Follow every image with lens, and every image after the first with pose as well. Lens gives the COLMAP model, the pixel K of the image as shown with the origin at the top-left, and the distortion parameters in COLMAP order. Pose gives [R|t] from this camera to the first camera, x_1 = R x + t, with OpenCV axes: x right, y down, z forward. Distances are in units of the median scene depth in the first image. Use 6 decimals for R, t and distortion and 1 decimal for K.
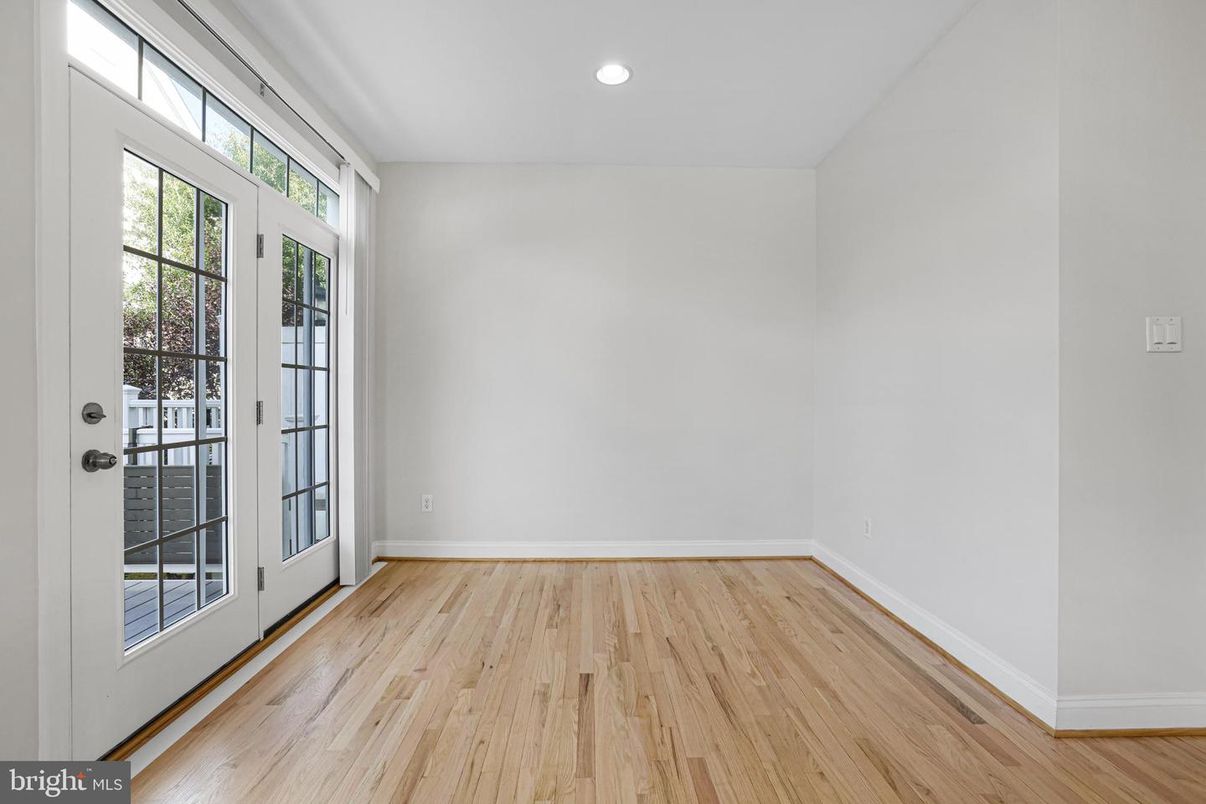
lens RADIAL K [[557.6, 0, 600.4], [0, 557.6, 398.7], [0, 0, 1]] dist [-0.003966, -0.000266]
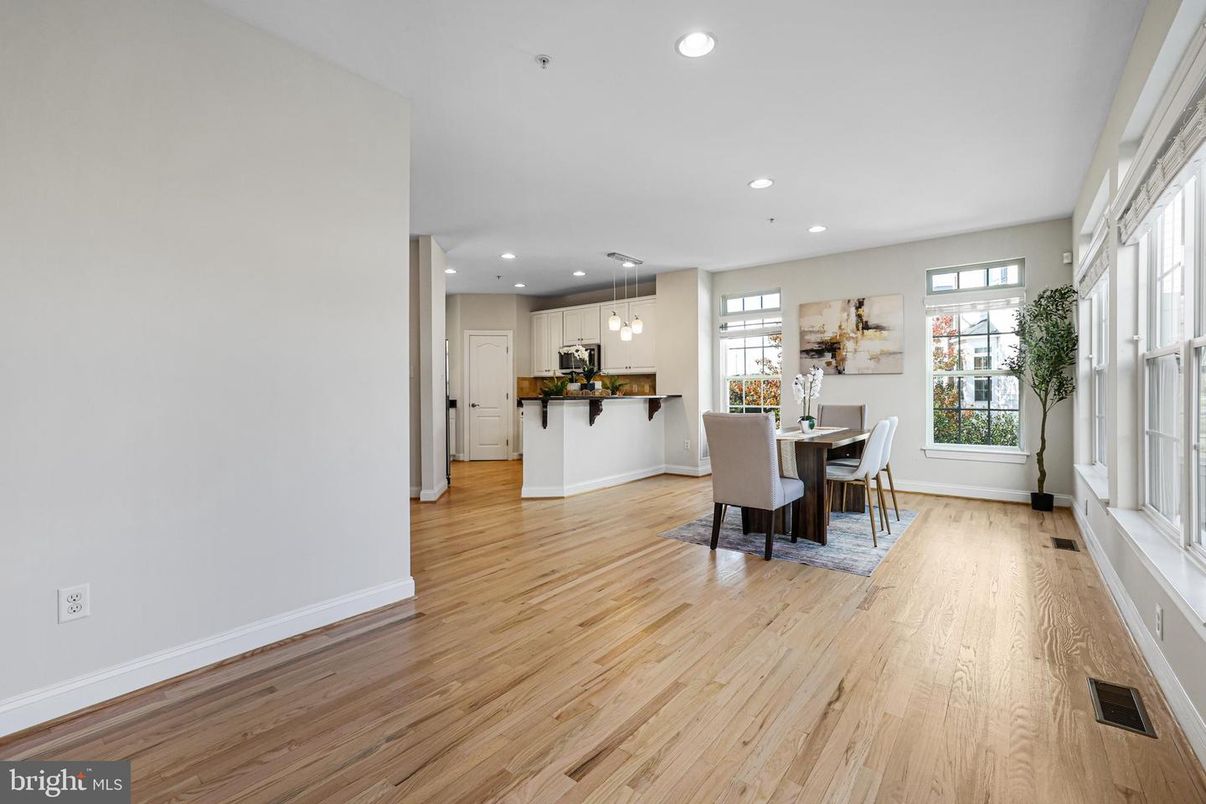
lens RADIAL K [[528.1, 0, 604.5], [0, 528.1, 394.4], [0, 0, 1]] dist [-0.024887, 0.001696]
pose [[-0.768492, 0.004911, 0.639840, -0.481661], [0.014484, 0.999848, 0.009723, -0.002785], [-0.639695, 0.016740, -0.768446, 1.460421]]
